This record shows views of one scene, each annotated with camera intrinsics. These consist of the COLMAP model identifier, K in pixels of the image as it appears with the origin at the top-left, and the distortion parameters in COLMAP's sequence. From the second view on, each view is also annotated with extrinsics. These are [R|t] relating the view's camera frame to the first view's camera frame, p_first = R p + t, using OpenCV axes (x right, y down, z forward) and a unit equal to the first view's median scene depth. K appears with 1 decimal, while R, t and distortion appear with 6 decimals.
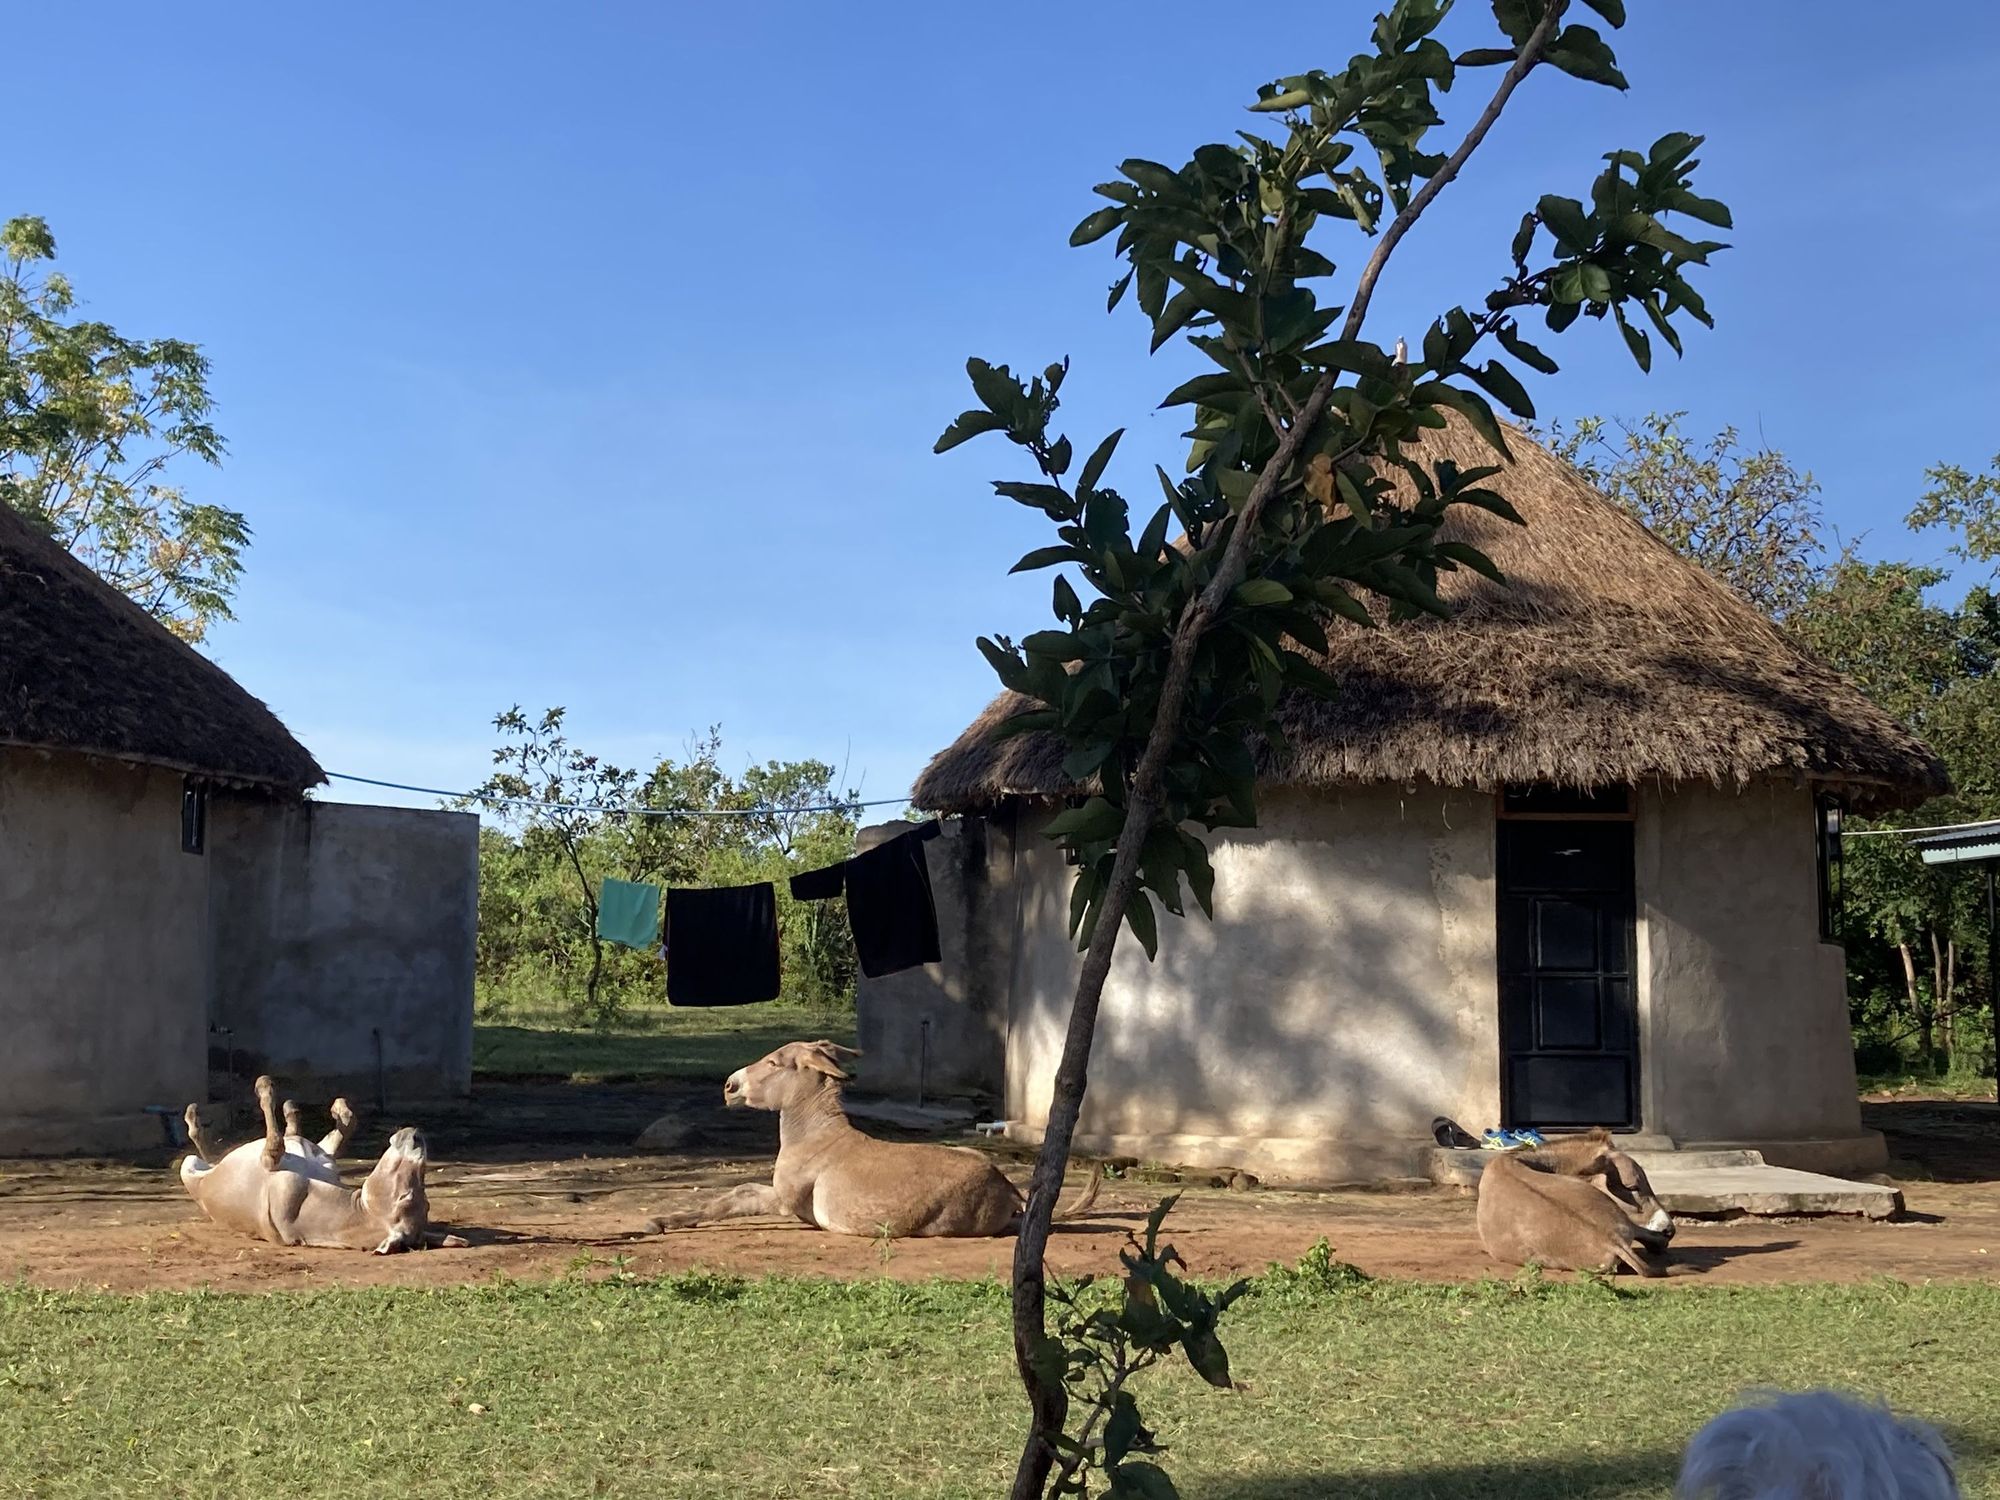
lens RADIAL K [[2685.0, 0, 1000.6], [0, 2685.0, 750.8], [0, 0, 1]] dist [-0.001293, 0.000000]
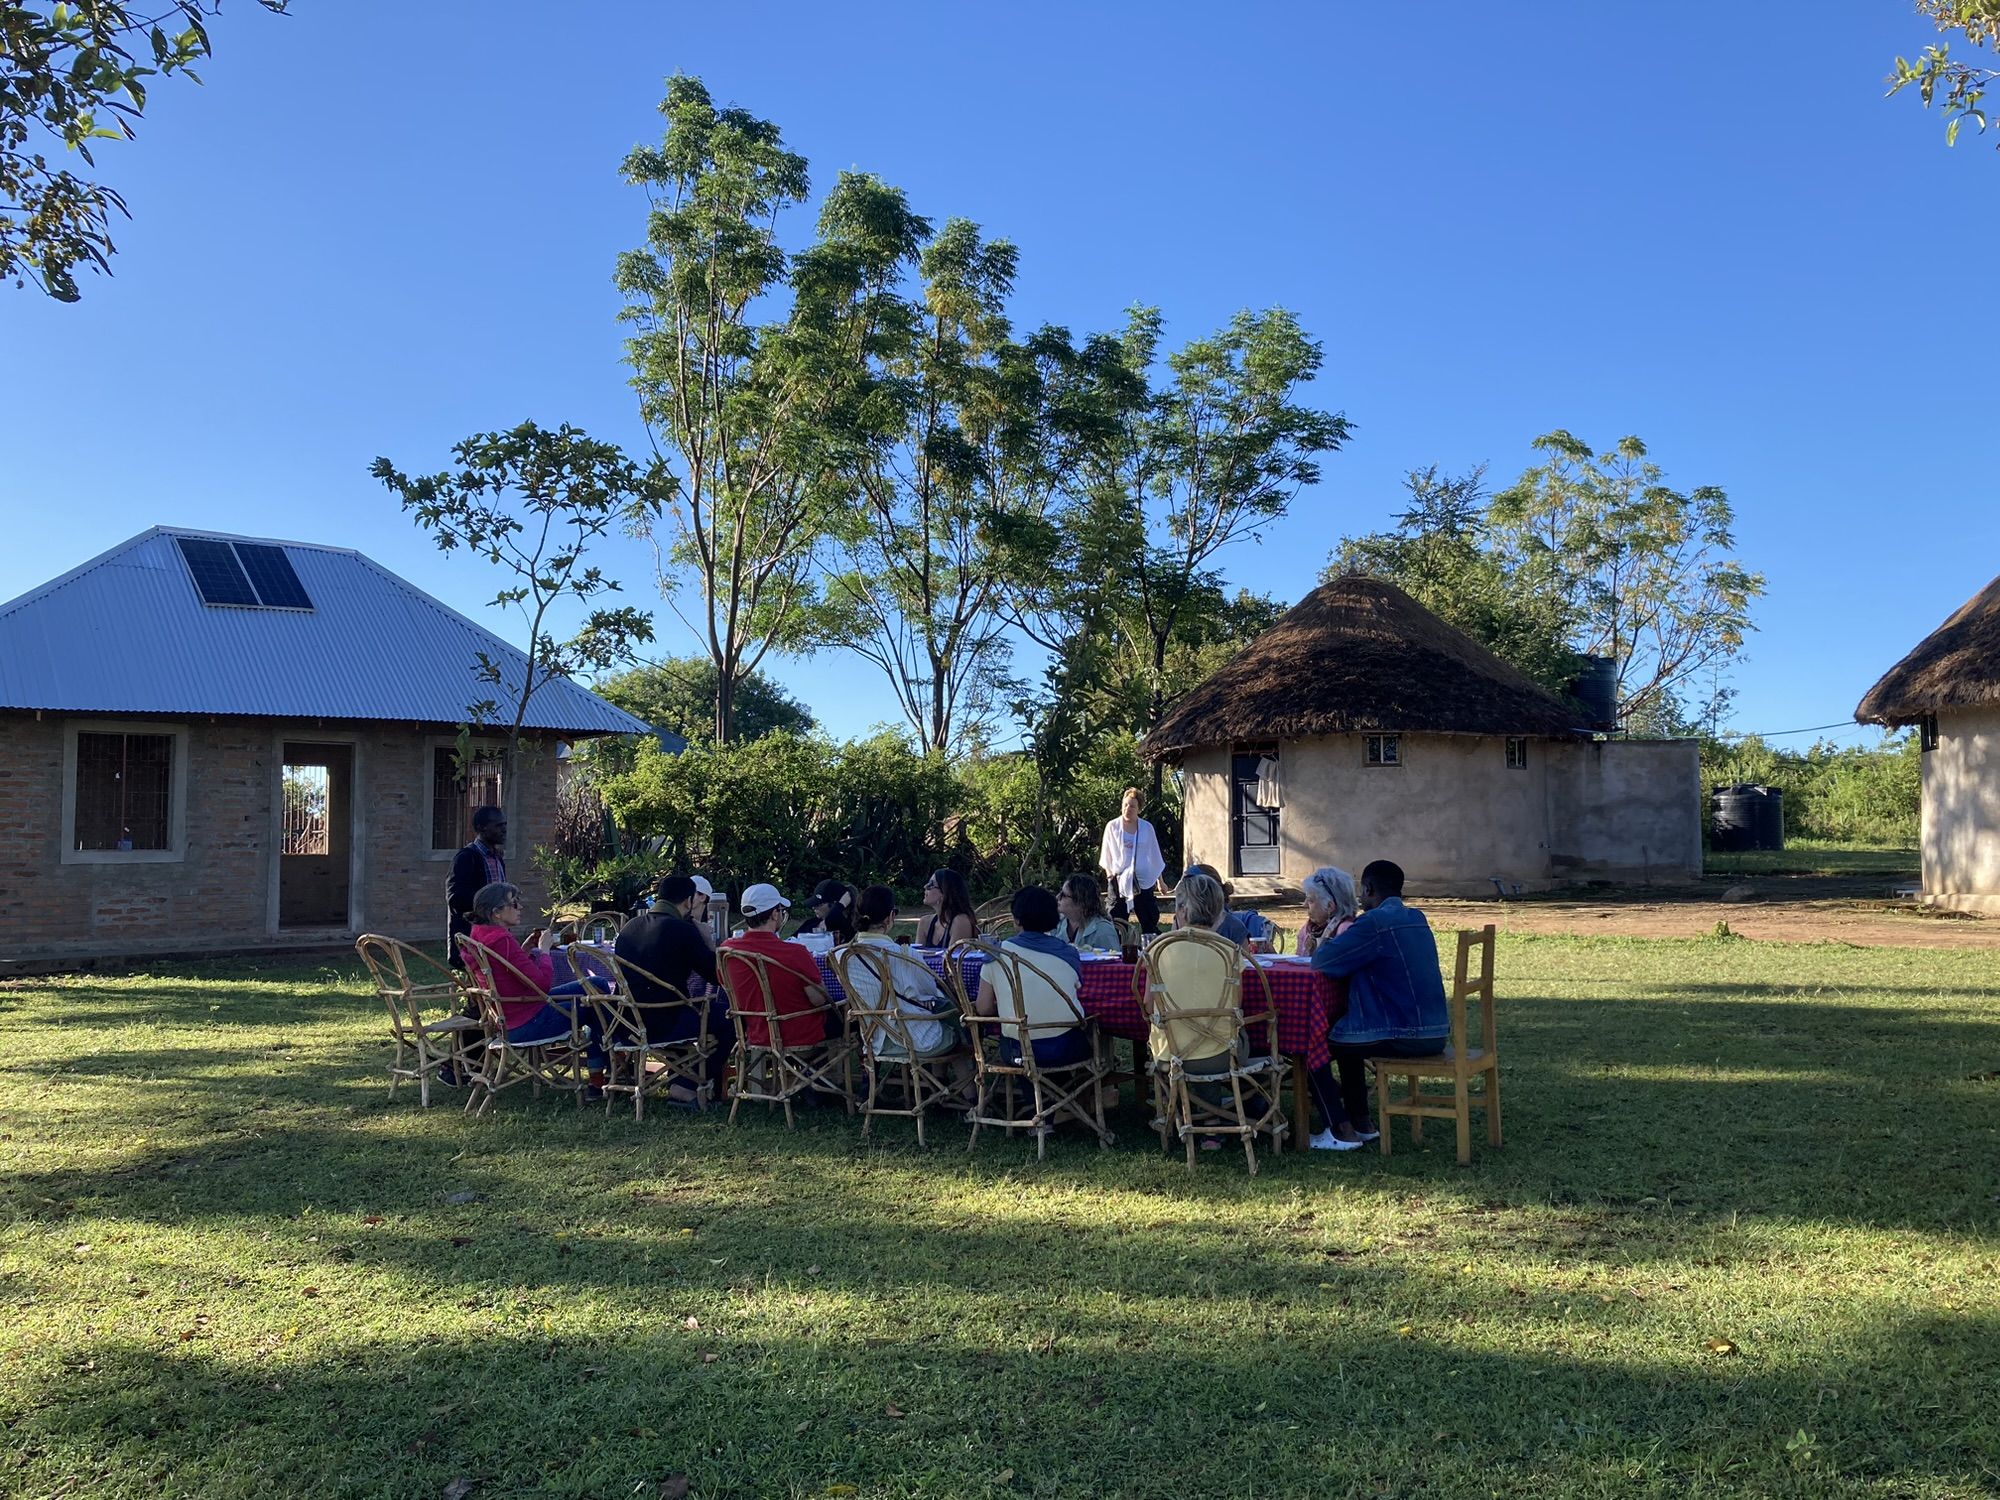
lens RADIAL K [[1636.0, 0, 999.0], [0, 1636.0, 751.0], [0, 0, 1]] dist [0.002784, 0.000180]
pose [[0.625945, -0.059260, -0.777612, 0.460905], [0.084419, 0.996398, -0.007979, -0.002974], [0.775284, -0.060651, 0.628694, -0.195094]]
